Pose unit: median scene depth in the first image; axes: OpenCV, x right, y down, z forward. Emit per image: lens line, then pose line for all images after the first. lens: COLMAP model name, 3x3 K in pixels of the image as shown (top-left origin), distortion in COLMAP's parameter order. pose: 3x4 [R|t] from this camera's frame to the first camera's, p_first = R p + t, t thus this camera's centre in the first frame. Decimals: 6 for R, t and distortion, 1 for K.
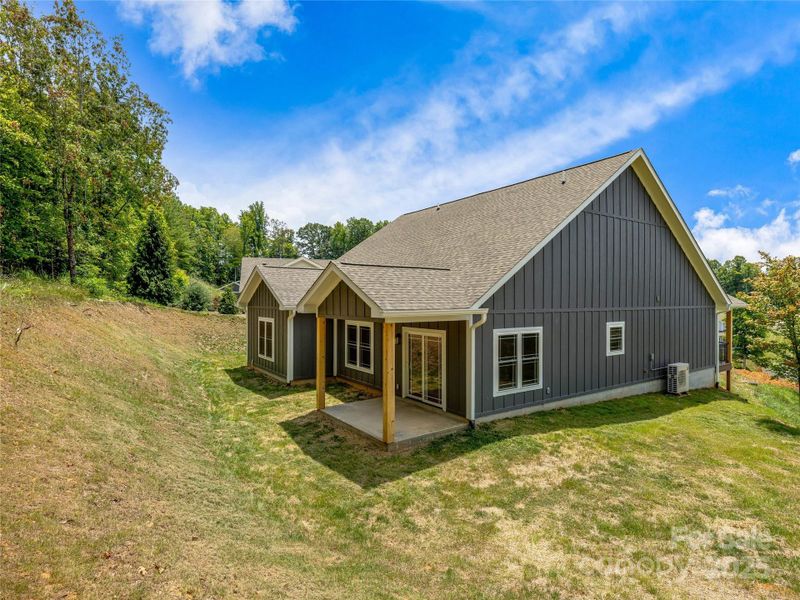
lens RADIAL K [[446.9, 0, 400.5], [0, 446.9, 298.0], [0, 0, 1]] dist [0.001881, 0.000518]
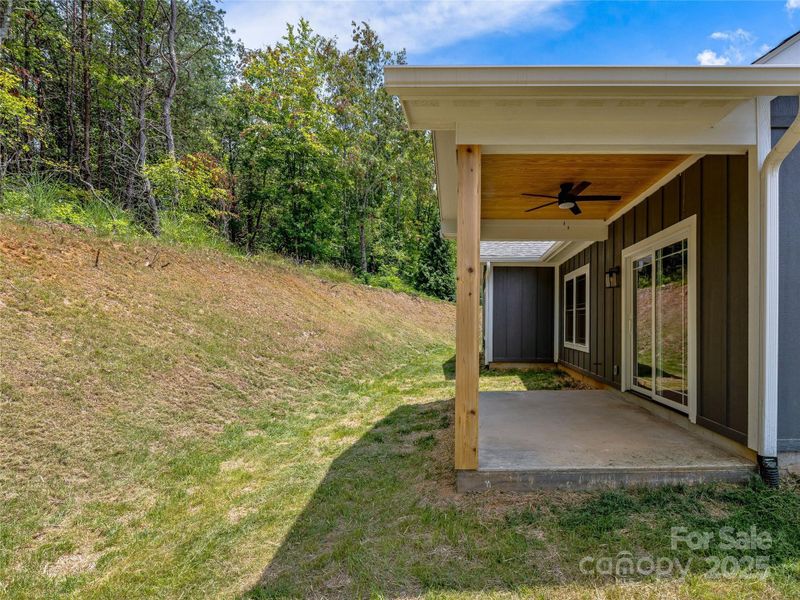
lens RADIAL K [[396.6, 0, 476.7], [0, 396.6, 324.3], [0, 0, 1]] dist [0.003195, -0.000178]
pose [[0.825708, 0.003224, -0.564089, 0.136058], [-0.007129, 0.999963, -0.004720, 0.167777], [0.564053, 0.007919, 0.825701, 0.597816]]
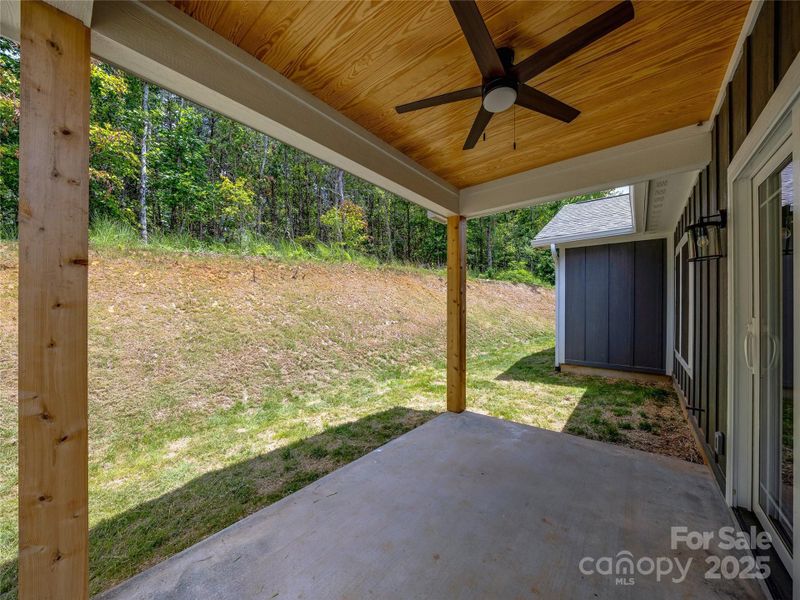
lens RADIAL K [[291.9, 0, 398.4], [0, 291.9, 304.6], [0, 0, 1]] dist [0.002940, -0.000010]
pose [[0.268358, -0.008389, -0.963283, 0.107355], [-0.009166, 0.999895, -0.011262, 0.146777], [0.963276, 0.011852, 0.268253, 0.896050]]
